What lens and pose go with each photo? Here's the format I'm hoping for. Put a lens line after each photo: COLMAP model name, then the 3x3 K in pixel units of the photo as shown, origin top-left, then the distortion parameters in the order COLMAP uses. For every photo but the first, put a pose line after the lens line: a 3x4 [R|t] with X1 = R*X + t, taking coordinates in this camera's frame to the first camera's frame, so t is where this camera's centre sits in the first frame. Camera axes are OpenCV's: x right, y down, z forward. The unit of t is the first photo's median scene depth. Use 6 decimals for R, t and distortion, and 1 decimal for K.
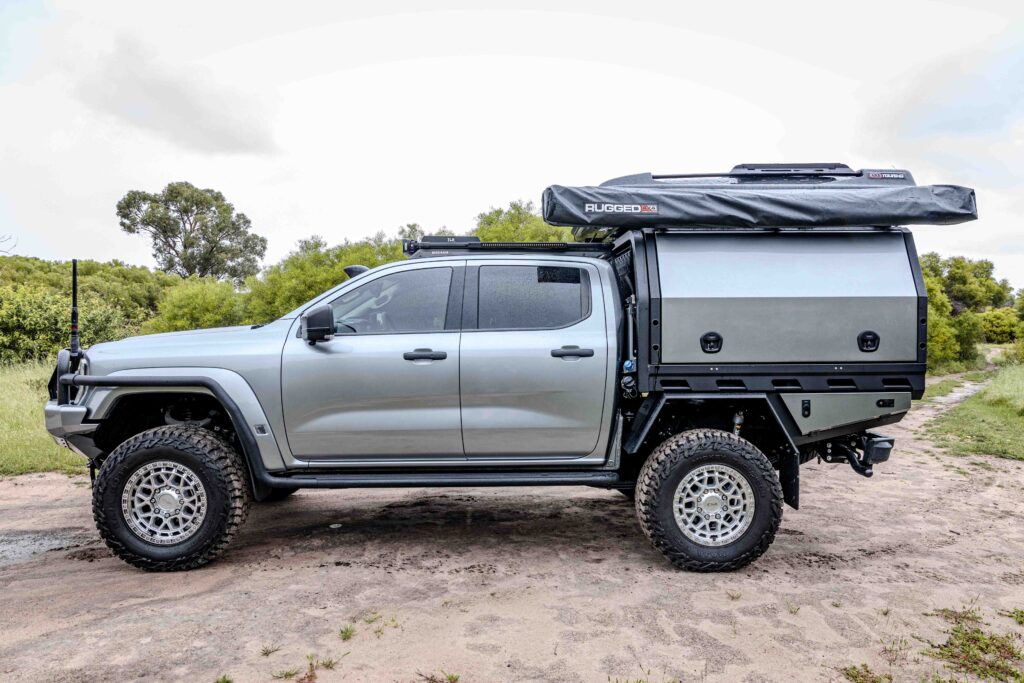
lens RADIAL K [[703.1, 0, 519.6], [0, 703.1, 343.7], [0, 0, 1]] dist [0.008305, -0.015928]
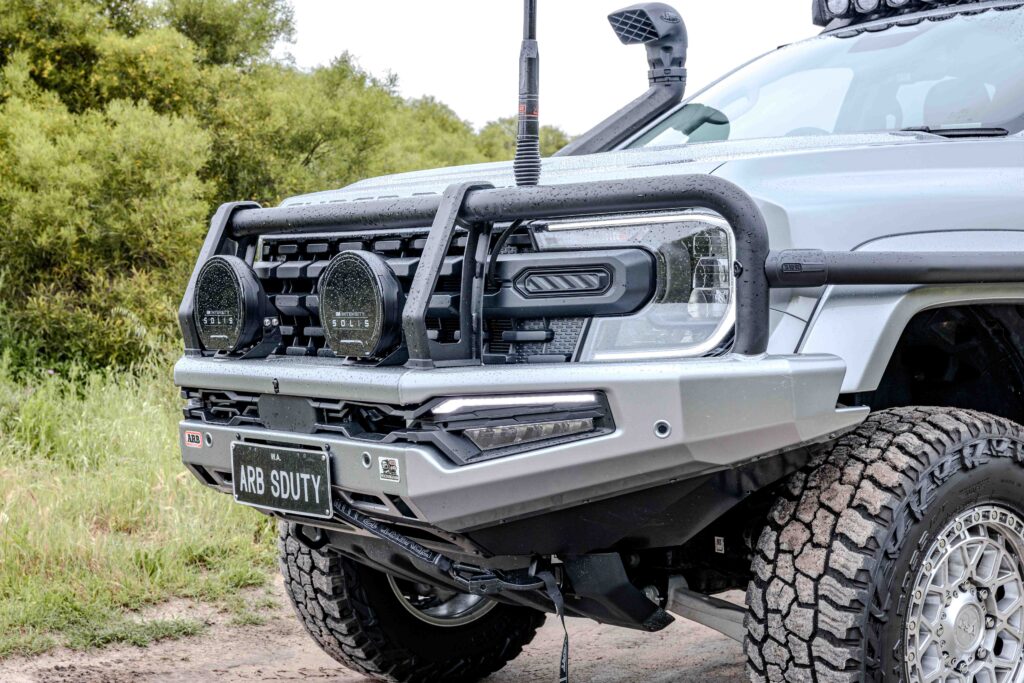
lens RADIAL K [[1706.2, 0, 511.7], [0, 1706.2, 336.0], [0, 0, 1]] dist [-0.023578, 0.000000]
pose [[0.789436, -0.032819, 0.612954, -1.135766], [0.030921, 0.999428, 0.013688, 0.064313], [-0.613053, 0.008148, 0.790000, 0.470541]]
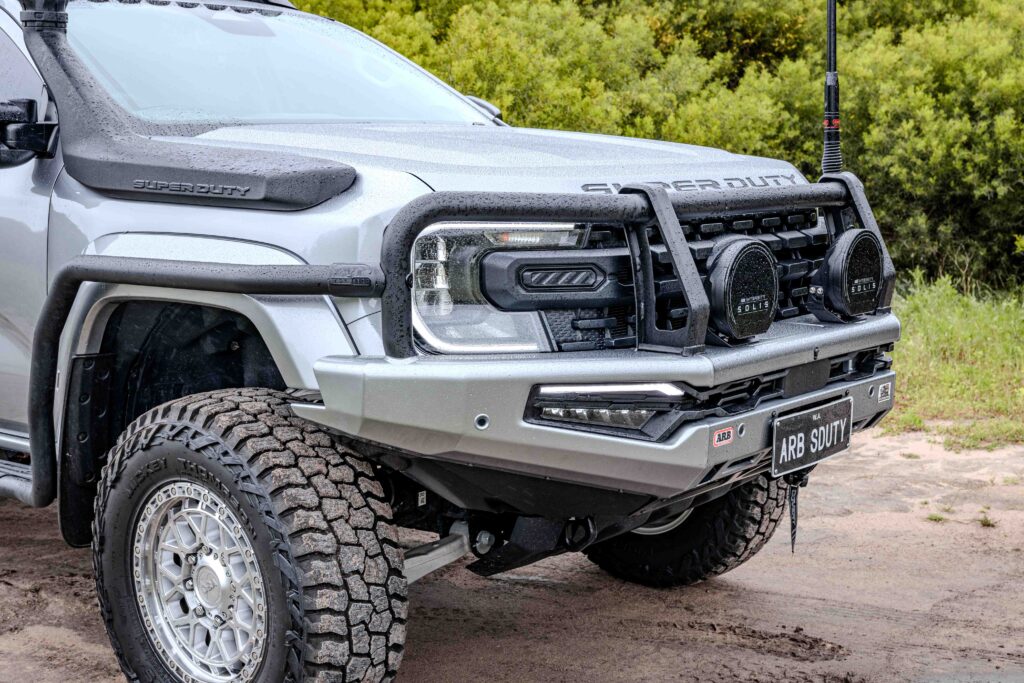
lens RADIAL K [[1448.1, 0, 543.8], [0, 1448.1, 342.6], [0, 0, 1]] dist [-0.012918, 0.000000]
pose [[-0.754294, -0.077711, 0.651922, -1.119730], [0.030225, 0.987807, 0.152721, -0.032001], [-0.655841, 0.134901, -0.742748, 1.845212]]
